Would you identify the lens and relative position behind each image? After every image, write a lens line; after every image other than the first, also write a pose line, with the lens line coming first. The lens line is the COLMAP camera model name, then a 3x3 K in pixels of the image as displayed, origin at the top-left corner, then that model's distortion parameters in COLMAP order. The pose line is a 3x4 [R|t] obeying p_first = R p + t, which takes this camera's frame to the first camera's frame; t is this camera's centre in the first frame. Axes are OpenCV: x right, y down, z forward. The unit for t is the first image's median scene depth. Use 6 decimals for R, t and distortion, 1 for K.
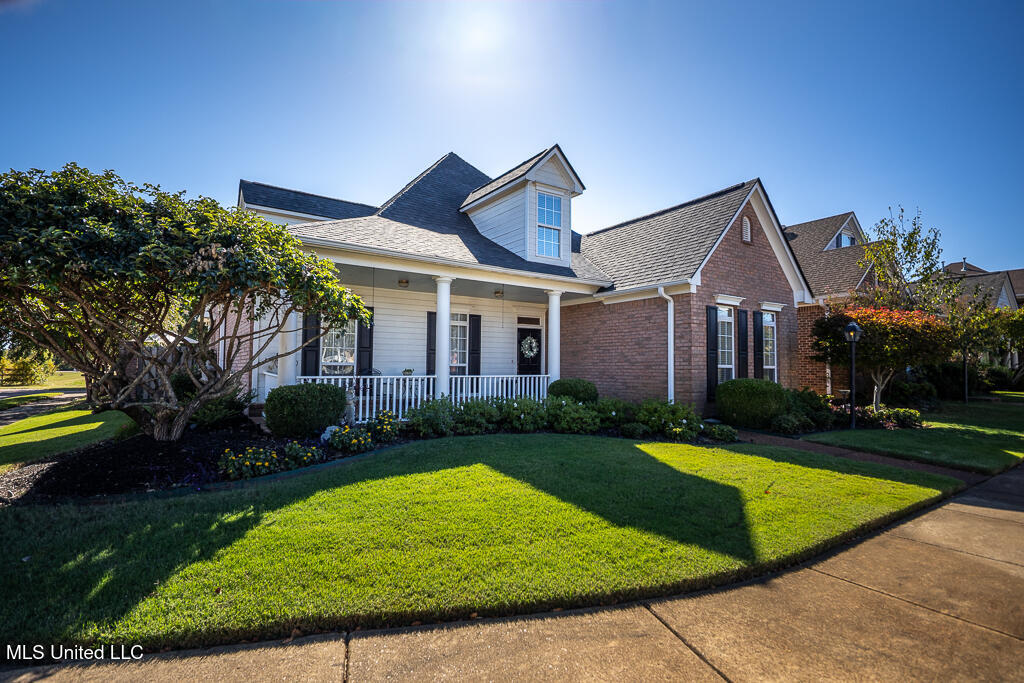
lens RADIAL K [[495.2, 0, 514.0], [0, 495.2, 344.1], [0, 0, 1]] dist [-0.004799, -0.000797]
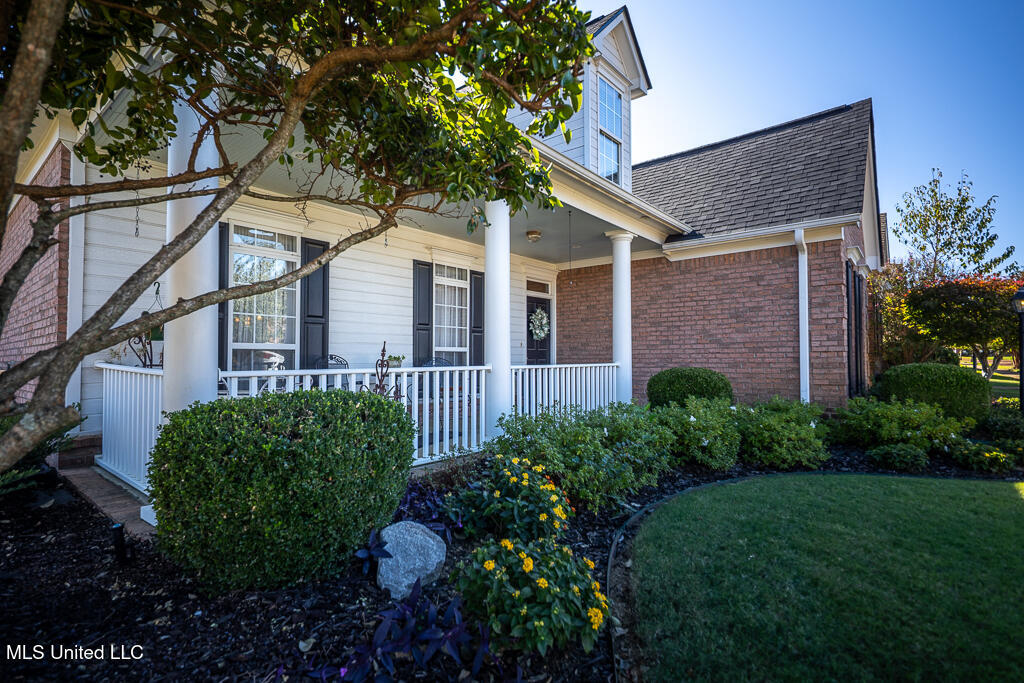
lens RADIAL K [[495.2, 0, 508.3], [0, 495.2, 342.0], [0, 0, 1]] dist [-0.004799, -0.000797]
pose [[0.963558, -0.001339, 0.267498, -0.220553], [-0.001919, 0.999927, 0.011916, 0.025316], [-0.267494, -0.011995, 0.963485, 0.390009]]
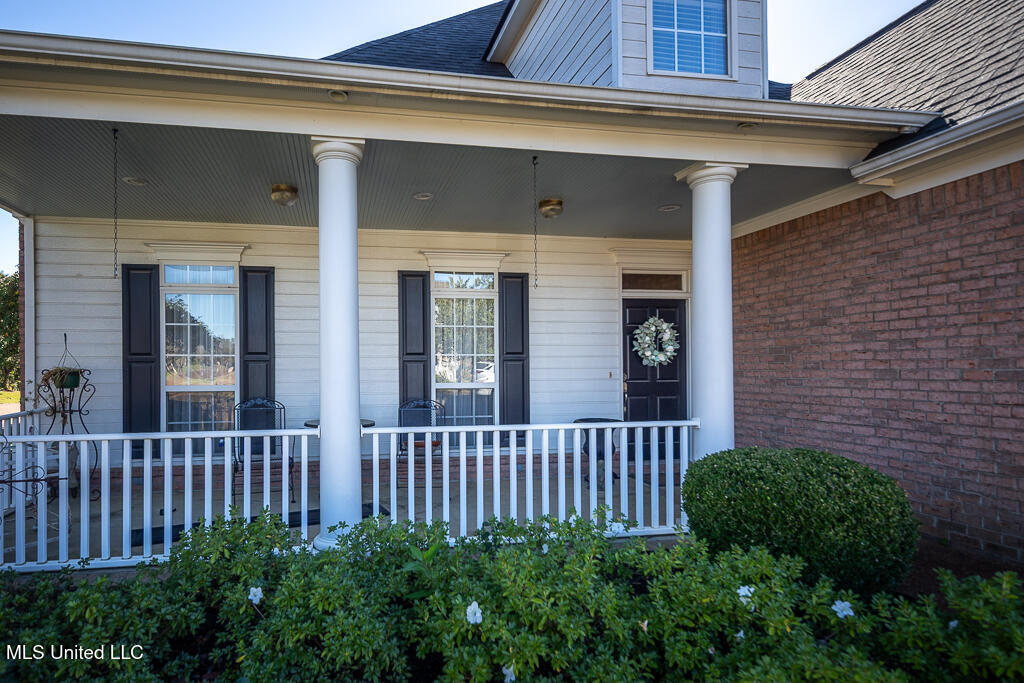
lens RADIAL K [[535.1, 0, 420.9], [0, 535.1, 363.8], [0, 0, 1]] dist [0.004459, -0.000320]
pose [[0.899898, -0.016116, -0.435803, 0.057120], [0.030774, 0.999172, 0.026597, 0.007614], [0.435014, -0.037346, 0.899649, 0.550203]]
